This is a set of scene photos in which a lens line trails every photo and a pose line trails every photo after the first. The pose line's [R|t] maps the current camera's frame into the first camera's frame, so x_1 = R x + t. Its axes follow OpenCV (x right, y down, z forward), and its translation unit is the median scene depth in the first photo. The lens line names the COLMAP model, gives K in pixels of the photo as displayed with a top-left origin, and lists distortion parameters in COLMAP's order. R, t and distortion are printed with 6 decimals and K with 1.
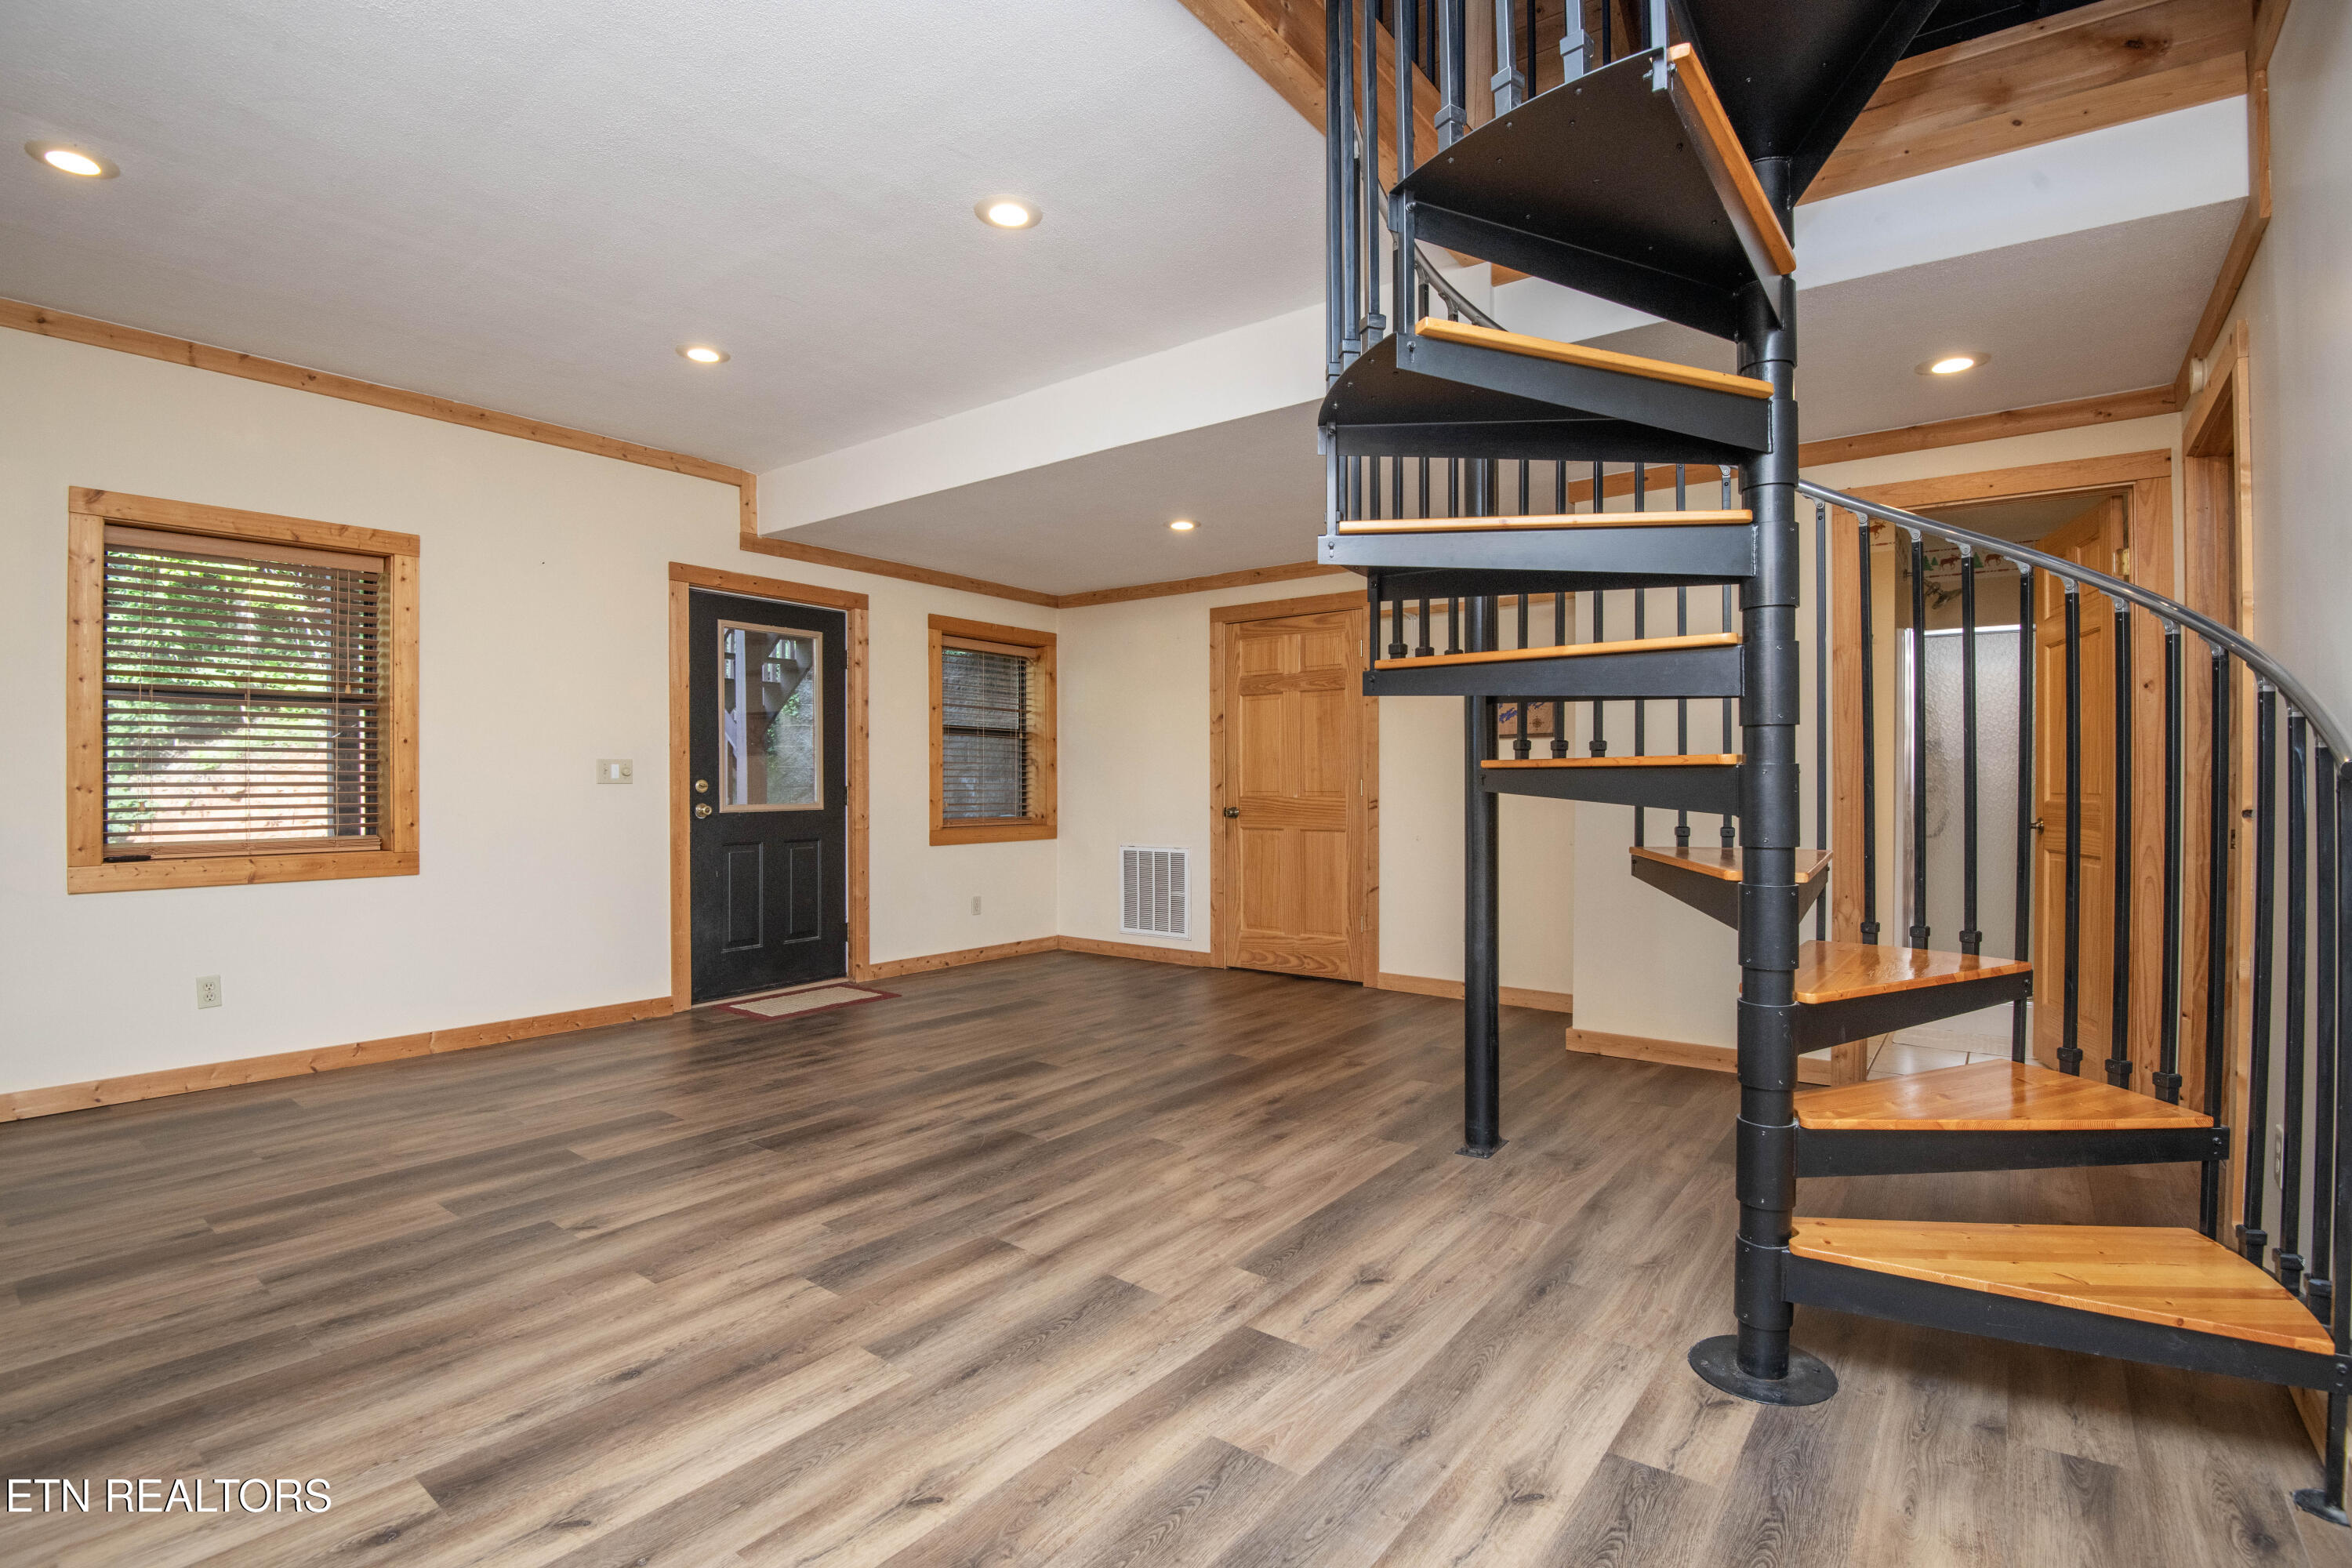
lens RADIAL K [[1086.5, 0, 1177.6], [0, 1086.5, 773.3], [0, 0, 1]] dist [-0.014276, -0.016048]
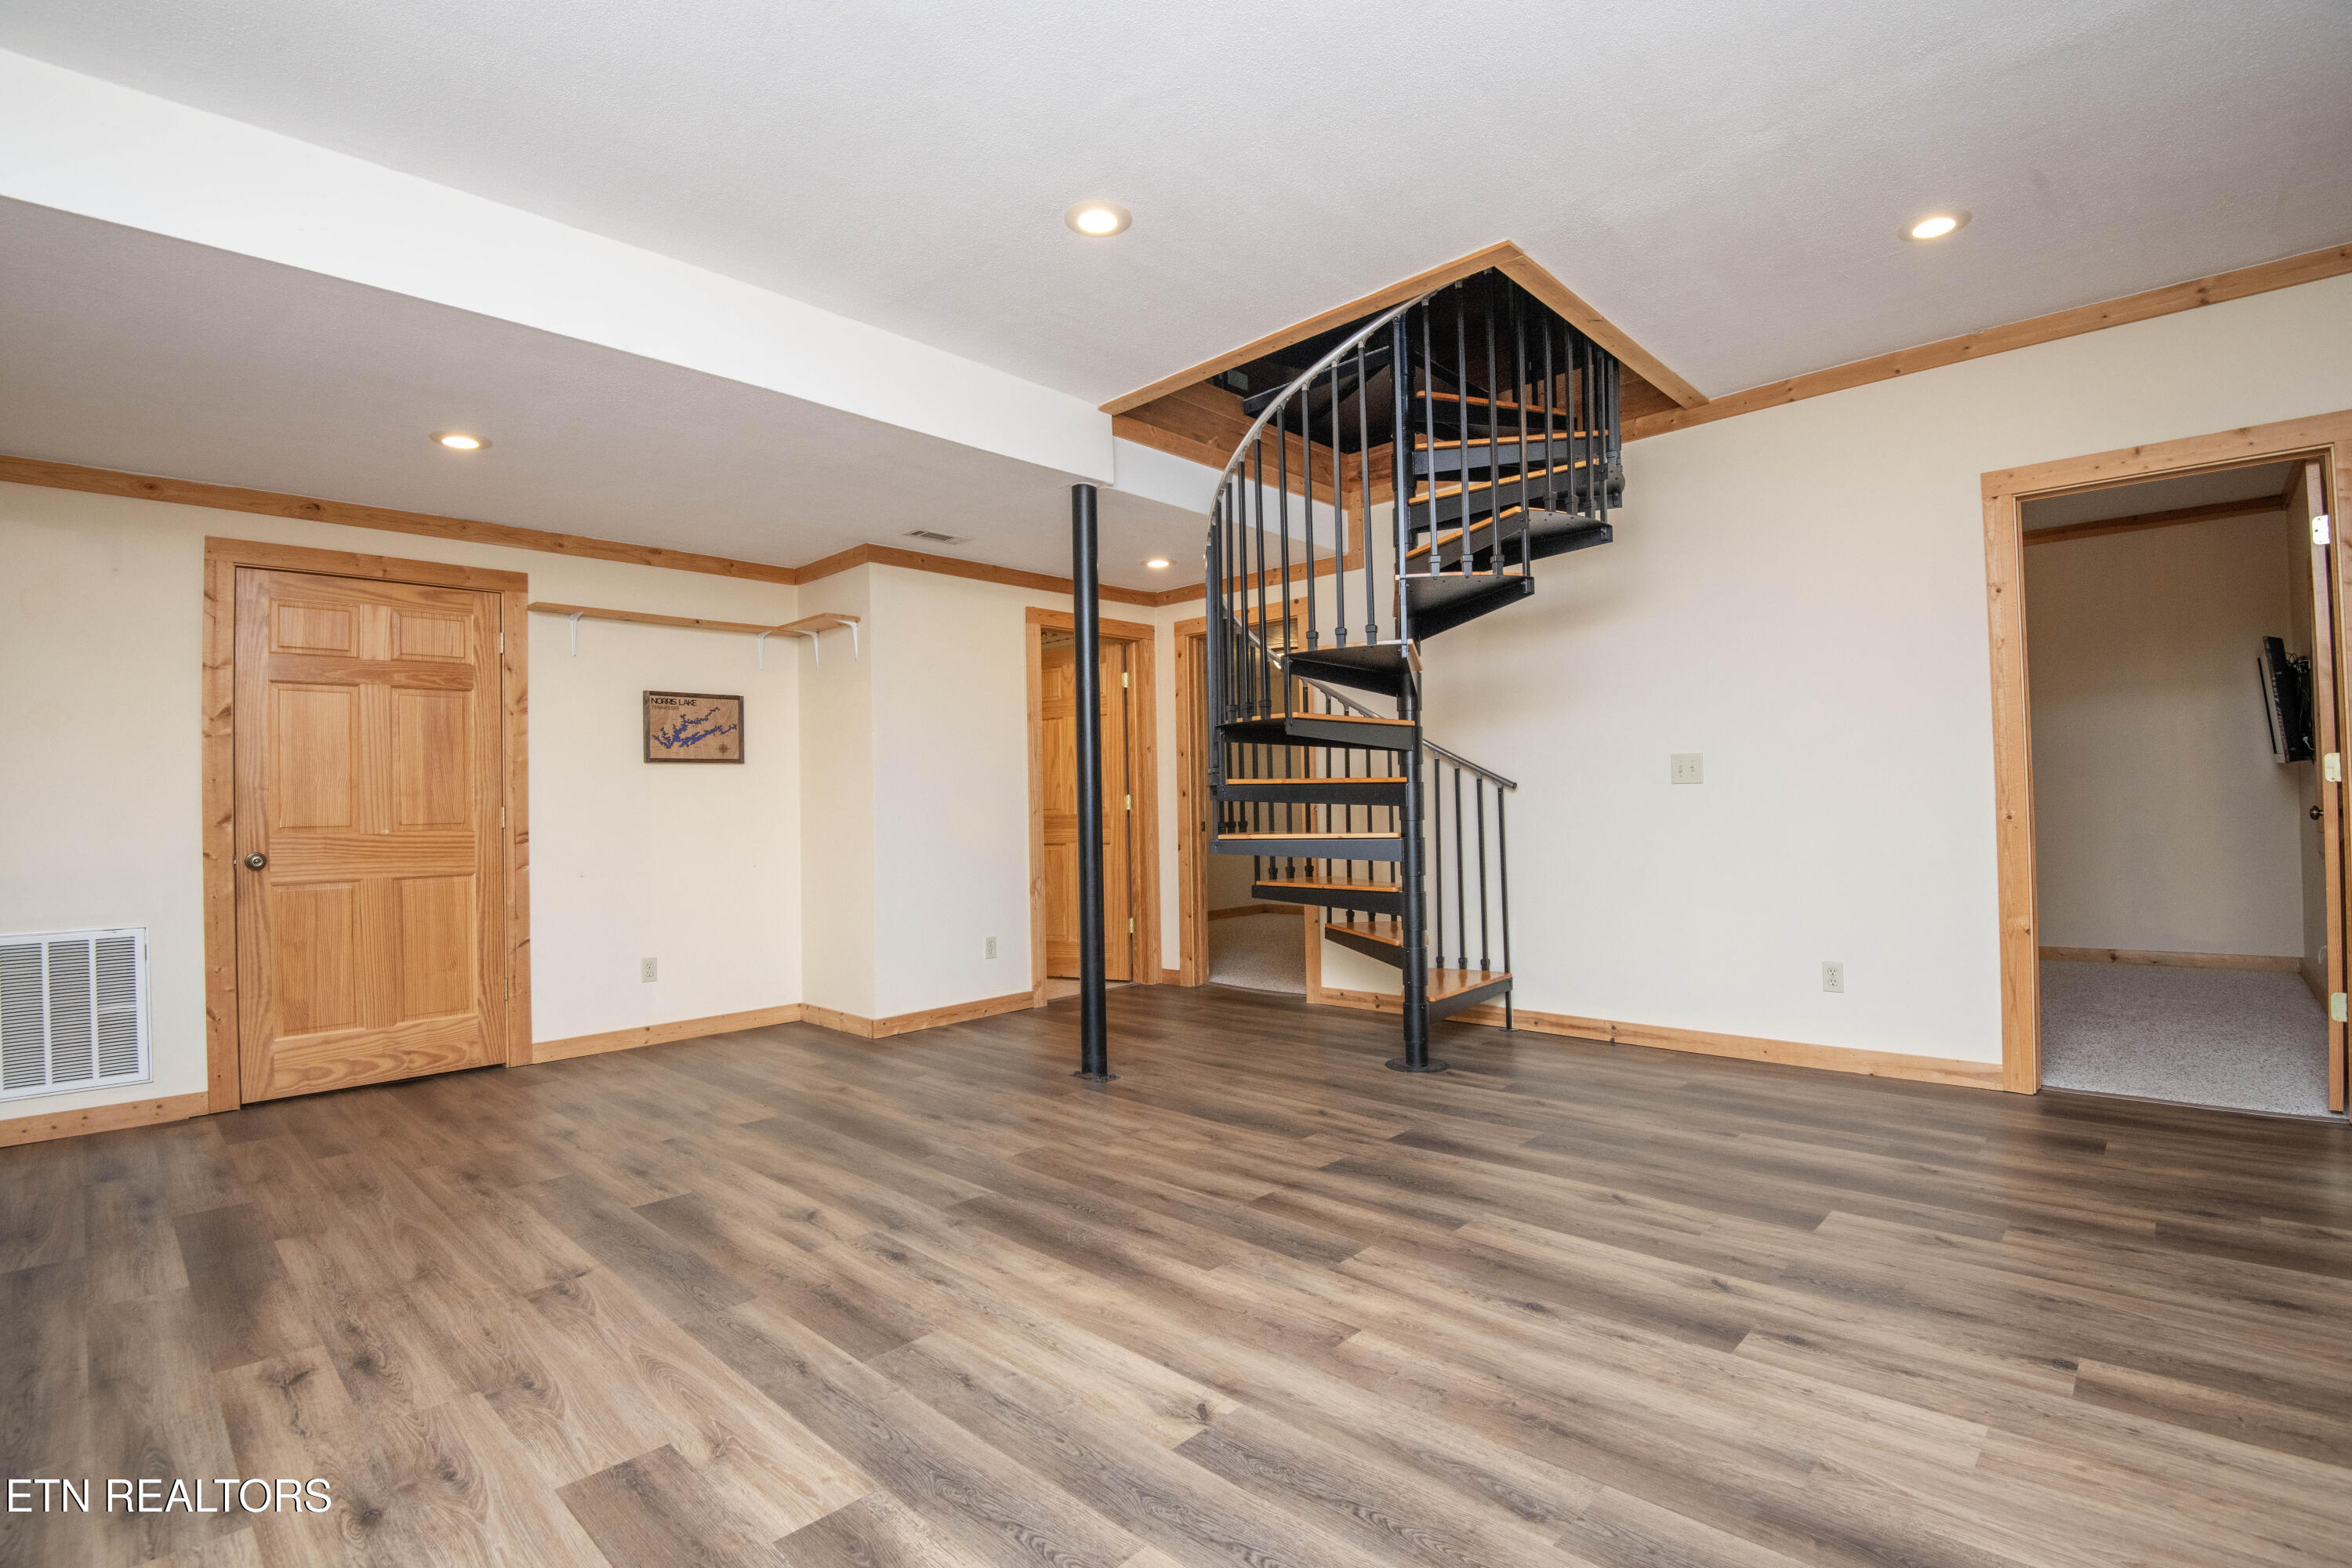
lens RADIAL K [[1086.5, 0, 1192.8], [0, 1086.5, 781.3], [0, 0, 1]] dist [-0.014276, -0.016048]
pose [[0.100751, 0.021217, 0.994685, -1.164250], [0.013718, 0.999648, -0.022712, 0.023325], [-0.994817, 0.015933, 0.100424, 0.855063]]
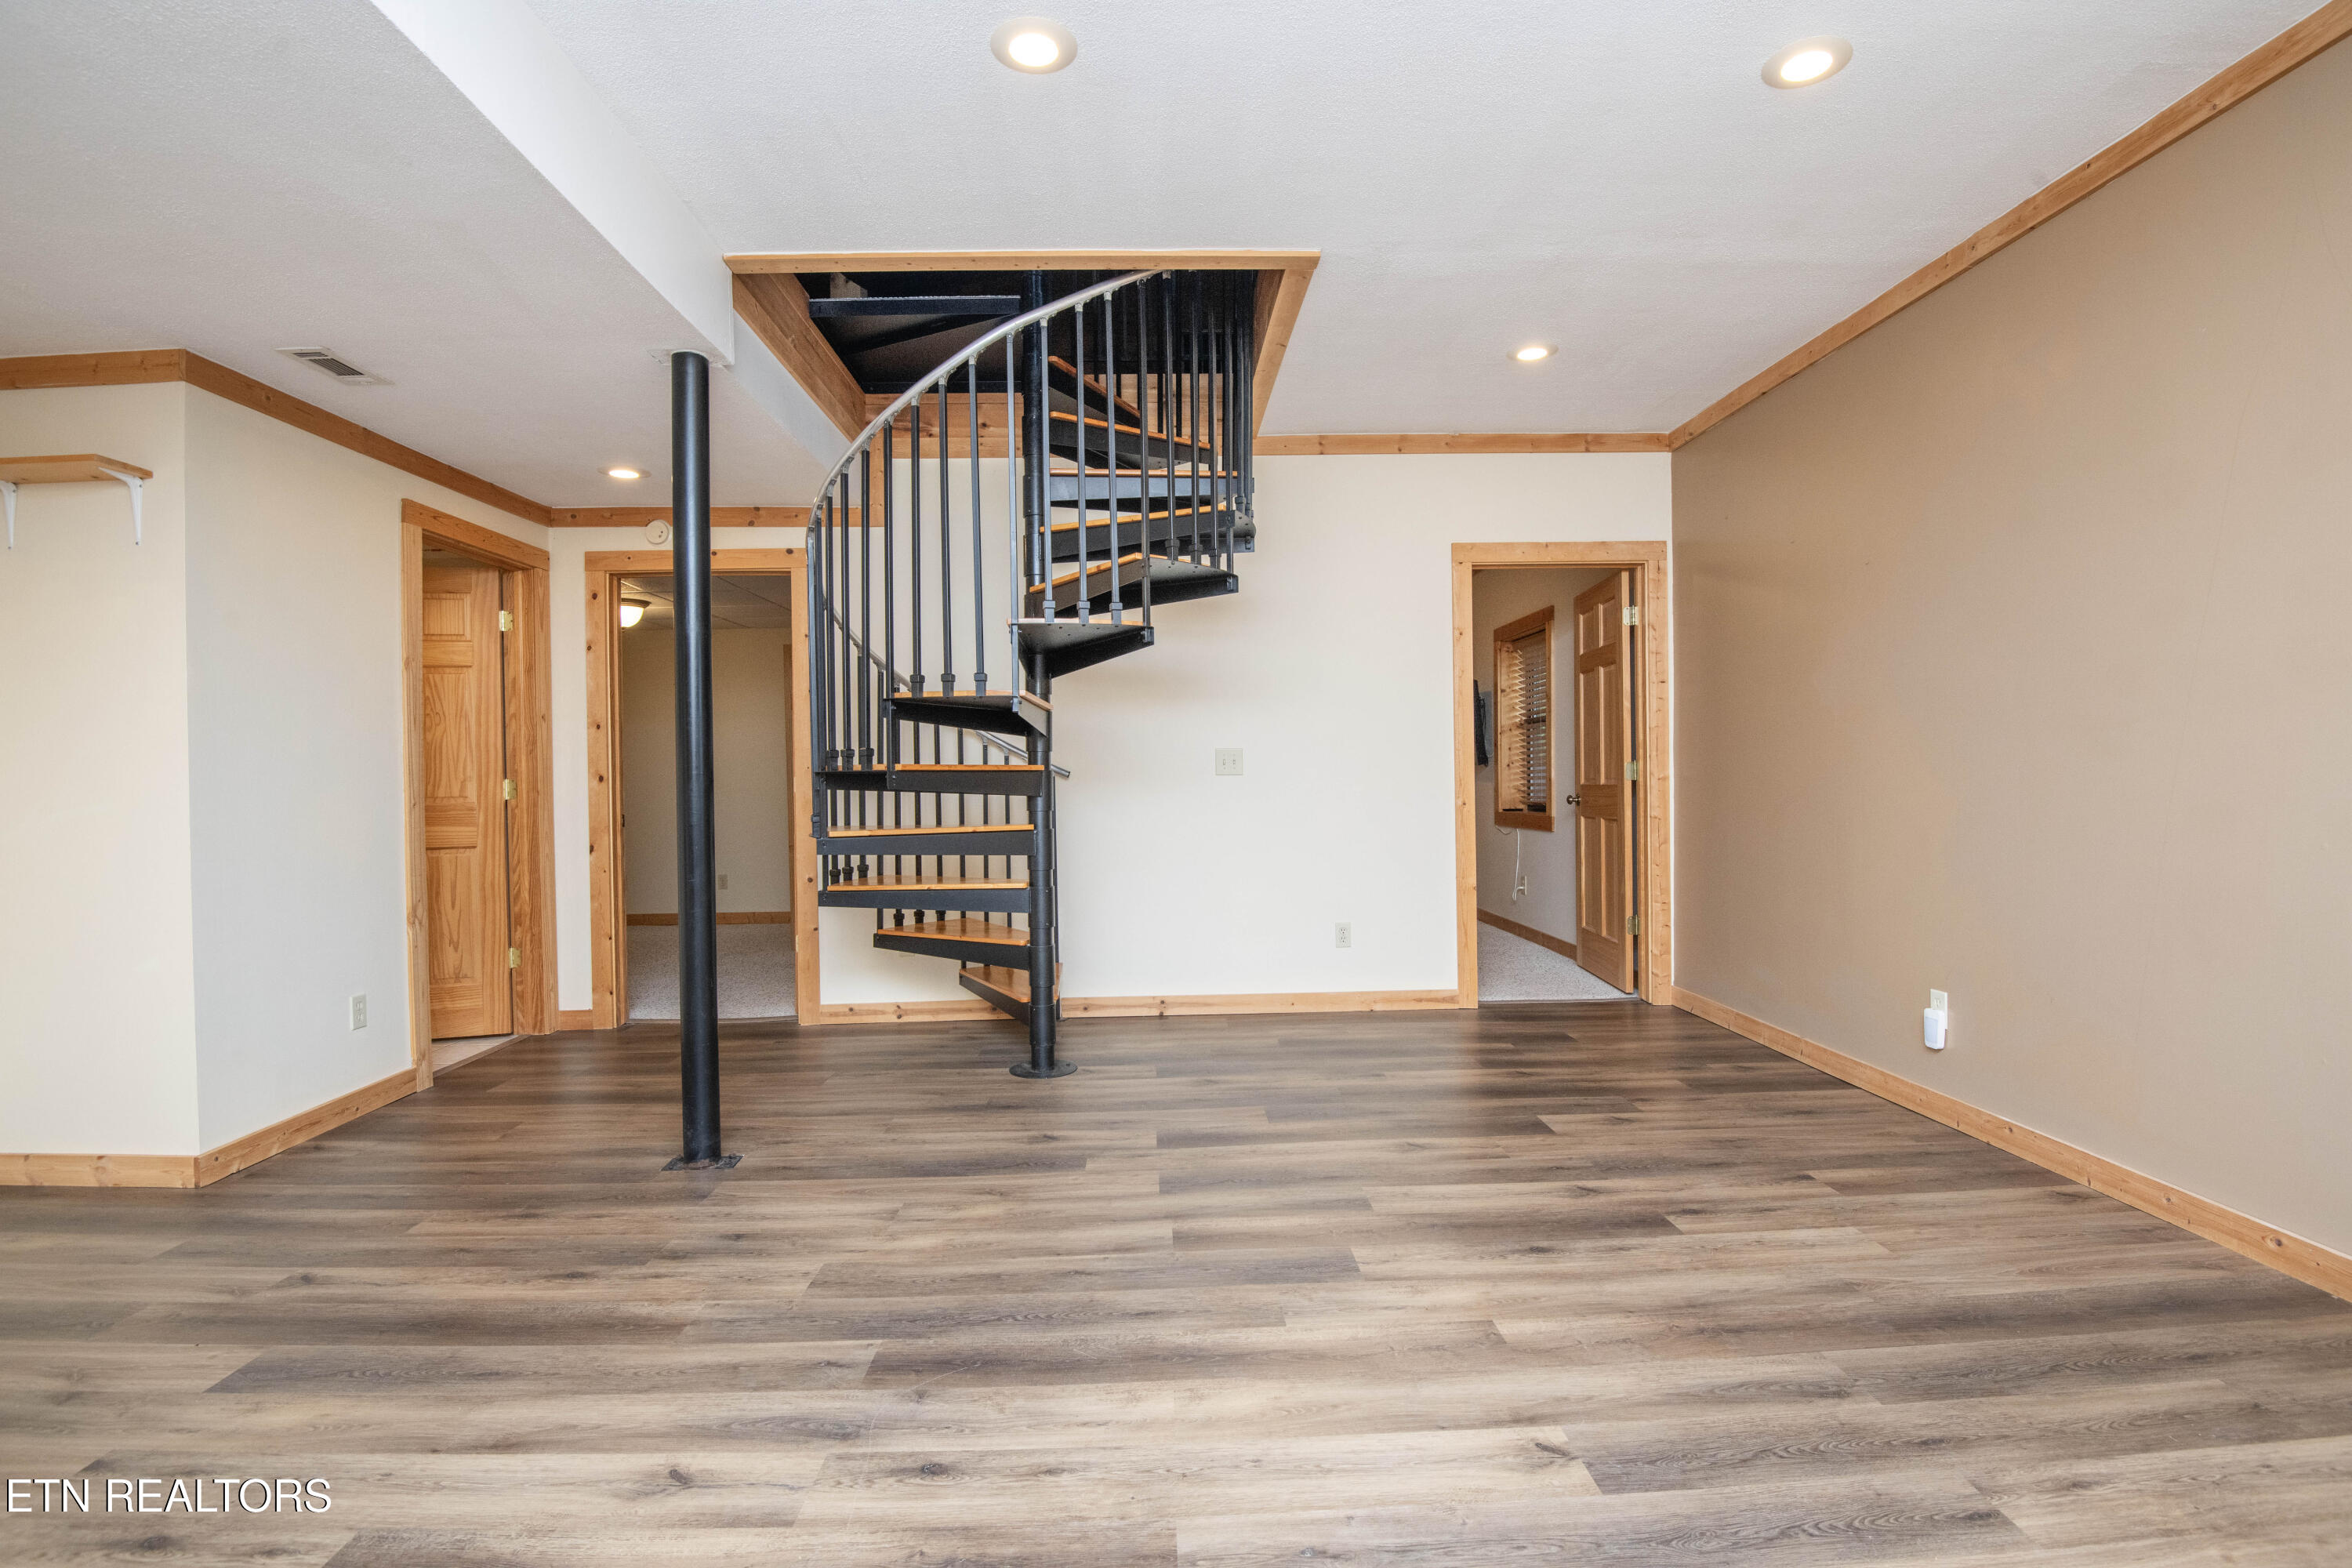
lens RADIAL K [[1086.5, 0, 1184.0], [0, 1086.5, 785.9], [0, 0, 1]] dist [-0.014276, -0.016048]
pose [[-0.636066, 0.000139, 0.771634, -0.845472], [0.008312, 0.999943, 0.006672, 0.006489], [-0.771590, 0.010658, -0.636031, 1.465551]]
